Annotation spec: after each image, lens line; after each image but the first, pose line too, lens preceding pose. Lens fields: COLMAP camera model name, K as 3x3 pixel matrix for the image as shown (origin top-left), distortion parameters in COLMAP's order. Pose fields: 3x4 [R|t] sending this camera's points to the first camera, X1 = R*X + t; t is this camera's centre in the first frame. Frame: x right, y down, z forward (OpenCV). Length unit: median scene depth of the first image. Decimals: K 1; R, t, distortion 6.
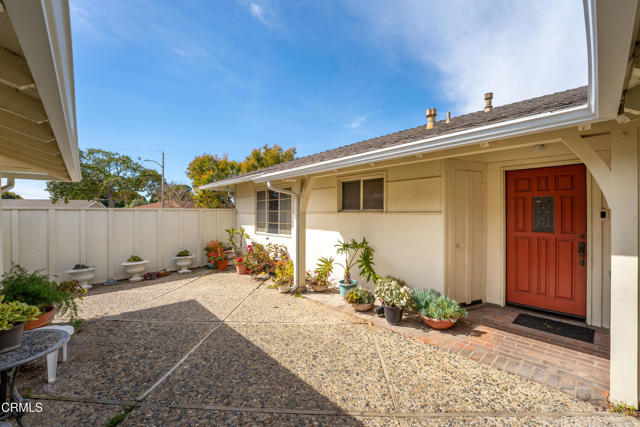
lens RADIAL K [[256.6, 0, 317.4], [0, 256.6, 214.9], [0, 0, 1]] dist [-0.010150, 0.000648]
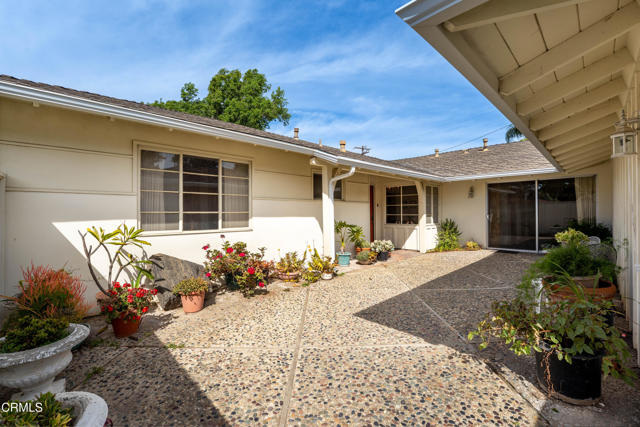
lens RADIAL K [[277.2, 0, 315.2], [0, 277.2, 214.8], [0, 0, 1]] dist [-0.020869, 0.000309]
pose [[-0.015950, 0.001526, 0.999872, -1.011468], [0.008476, 0.999963, -0.001391, 0.051038], [-0.999837, 0.008453, -0.015962, 0.918040]]
